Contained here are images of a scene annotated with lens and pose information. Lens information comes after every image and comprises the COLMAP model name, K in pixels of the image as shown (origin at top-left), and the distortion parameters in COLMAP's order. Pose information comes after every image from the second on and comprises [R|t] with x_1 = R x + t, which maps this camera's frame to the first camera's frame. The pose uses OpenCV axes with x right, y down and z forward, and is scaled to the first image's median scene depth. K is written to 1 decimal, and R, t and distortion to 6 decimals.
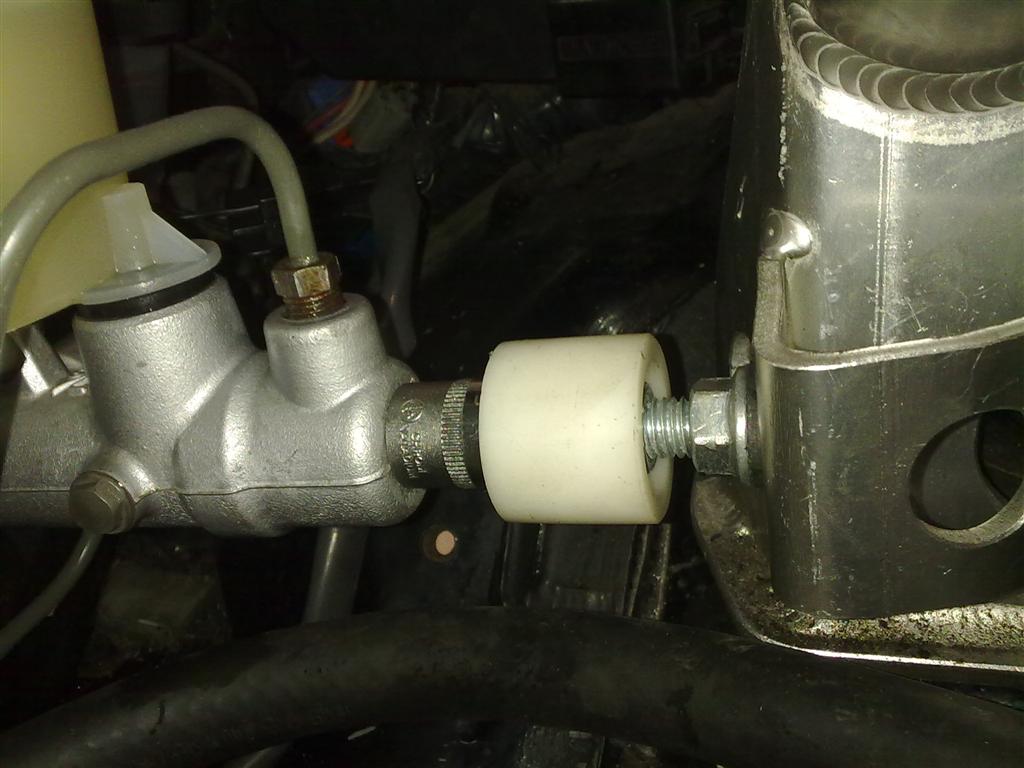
lens RADIAL K [[1097.0, 0, 512.5], [0, 1097.0, 411.8], [0, 0, 1]] dist [0.017429, -0.223484]
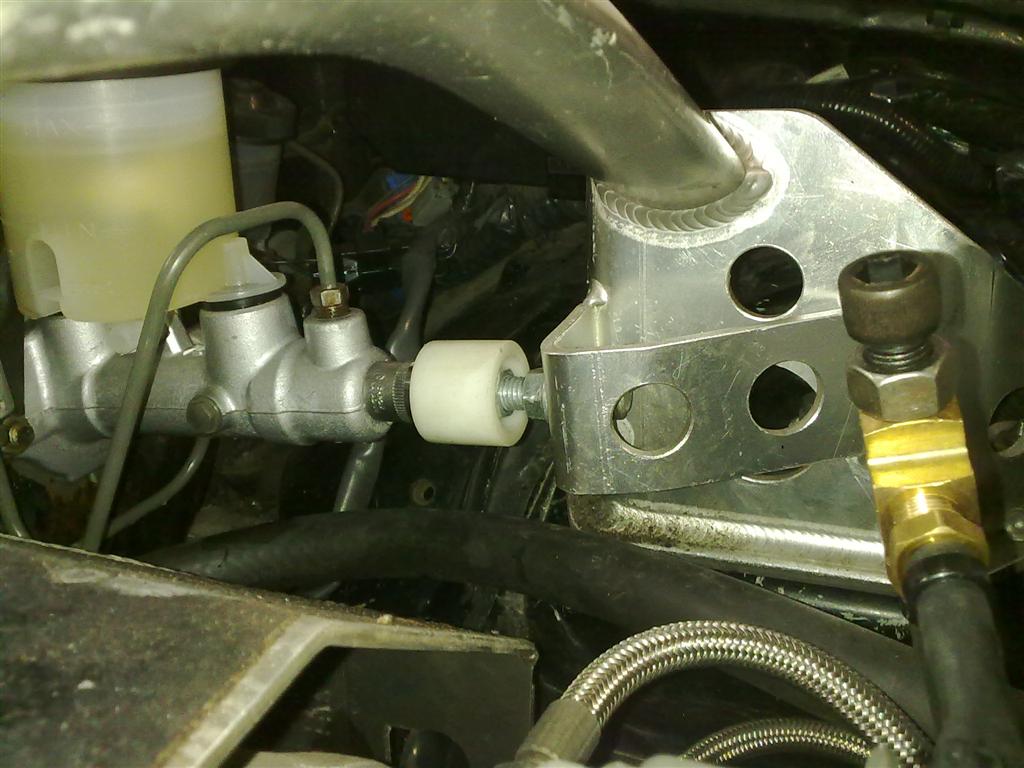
lens RADIAL K [[1037.3, 0, 512.0], [0, 1037.3, 384.0], [0, 0, 1]] dist [0.062480, -0.171796]
pose [[0.993196, 0.081179, -0.083495, 0.253600], [-0.087748, 0.993063, -0.078271, 0.122452], [0.076562, 0.085065, 0.993430, -0.634426]]
